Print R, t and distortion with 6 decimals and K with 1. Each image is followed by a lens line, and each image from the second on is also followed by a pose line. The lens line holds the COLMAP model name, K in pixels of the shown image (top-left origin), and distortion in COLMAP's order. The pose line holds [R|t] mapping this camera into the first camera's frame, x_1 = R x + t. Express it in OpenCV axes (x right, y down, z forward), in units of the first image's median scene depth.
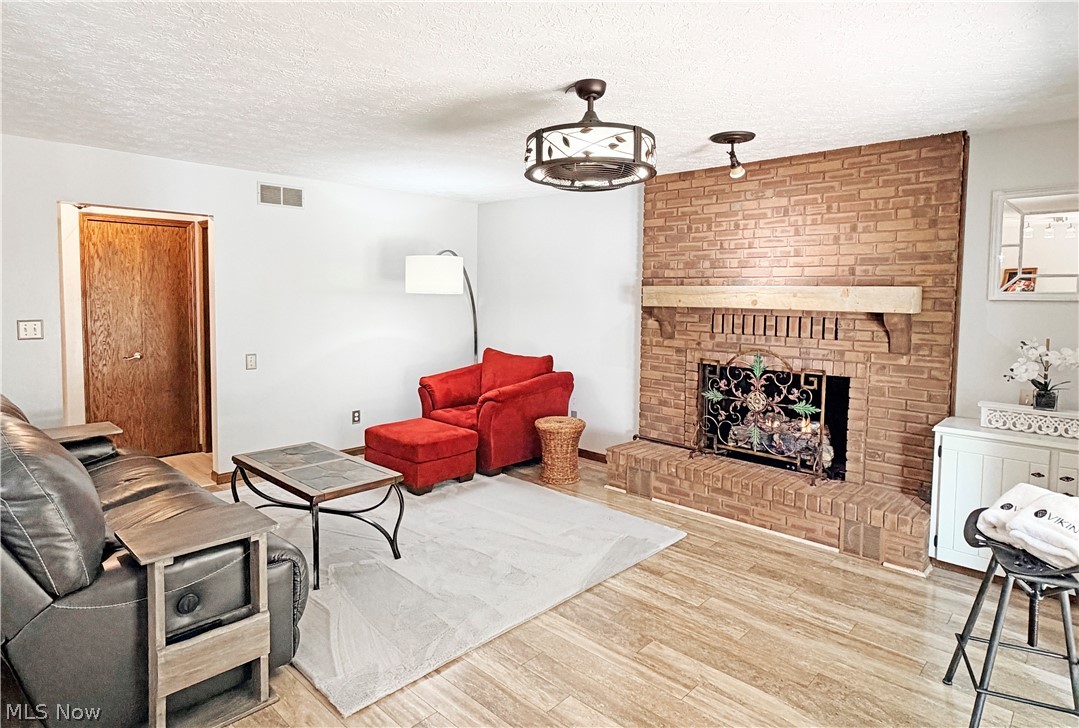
lens RADIAL K [[609.4, 0, 542.1], [0, 609.4, 330.6], [0, 0, 1]] dist [-0.001842, -0.000636]
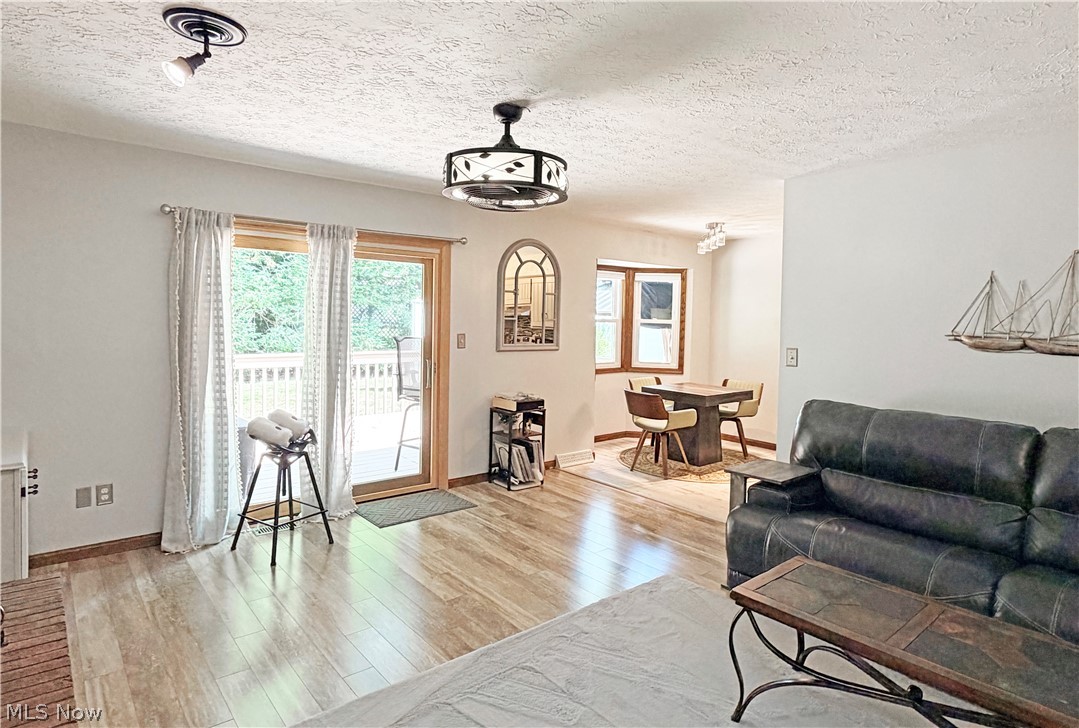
lens RADIAL K [[609.4, 0, 542.1], [0, 609.4, 330.6], [0, 0, 1]] dist [-0.001842, -0.000636]
pose [[-0.995423, -0.031811, 0.090112, -0.058172], [-0.024963, 0.996786, 0.076123, -0.066363], [-0.092244, 0.073526, -0.993018, 1.366075]]
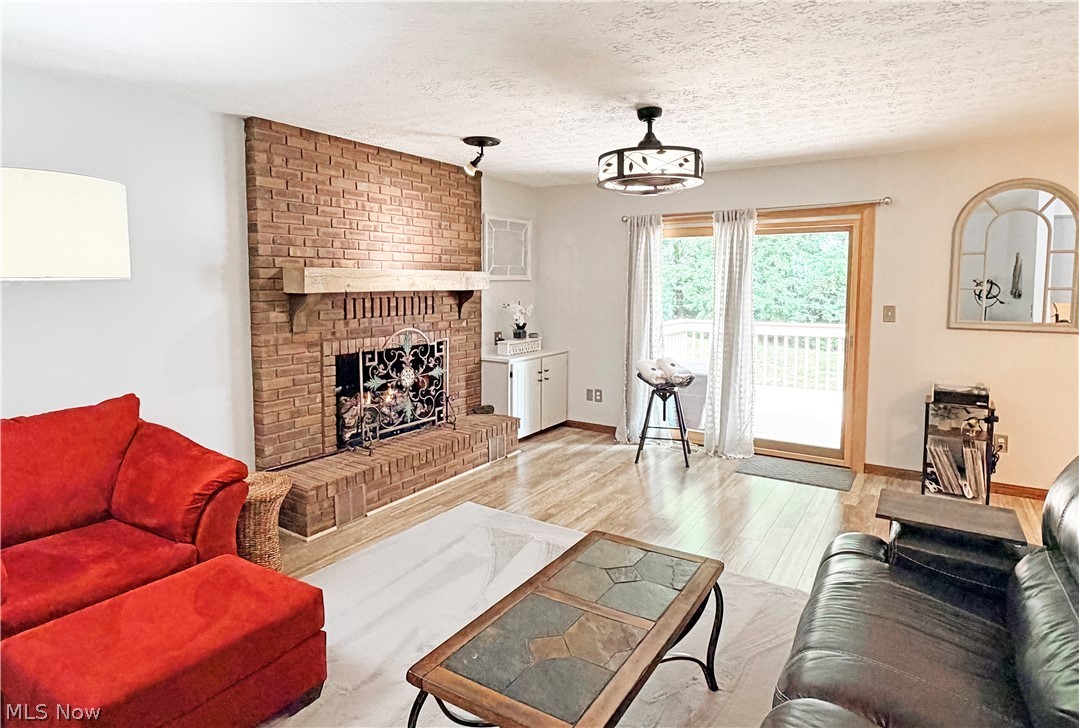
lens RADIAL K [[609.4, 0, 542.1], [0, 609.4, 330.6], [0, 0, 1]] dist [-0.001842, -0.000636]
pose [[-0.193413, -0.093914, 0.976612, -0.744409], [0.053200, 0.992940, 0.106020, -0.067418], [-0.979674, 0.072461, -0.187051, 0.970624]]
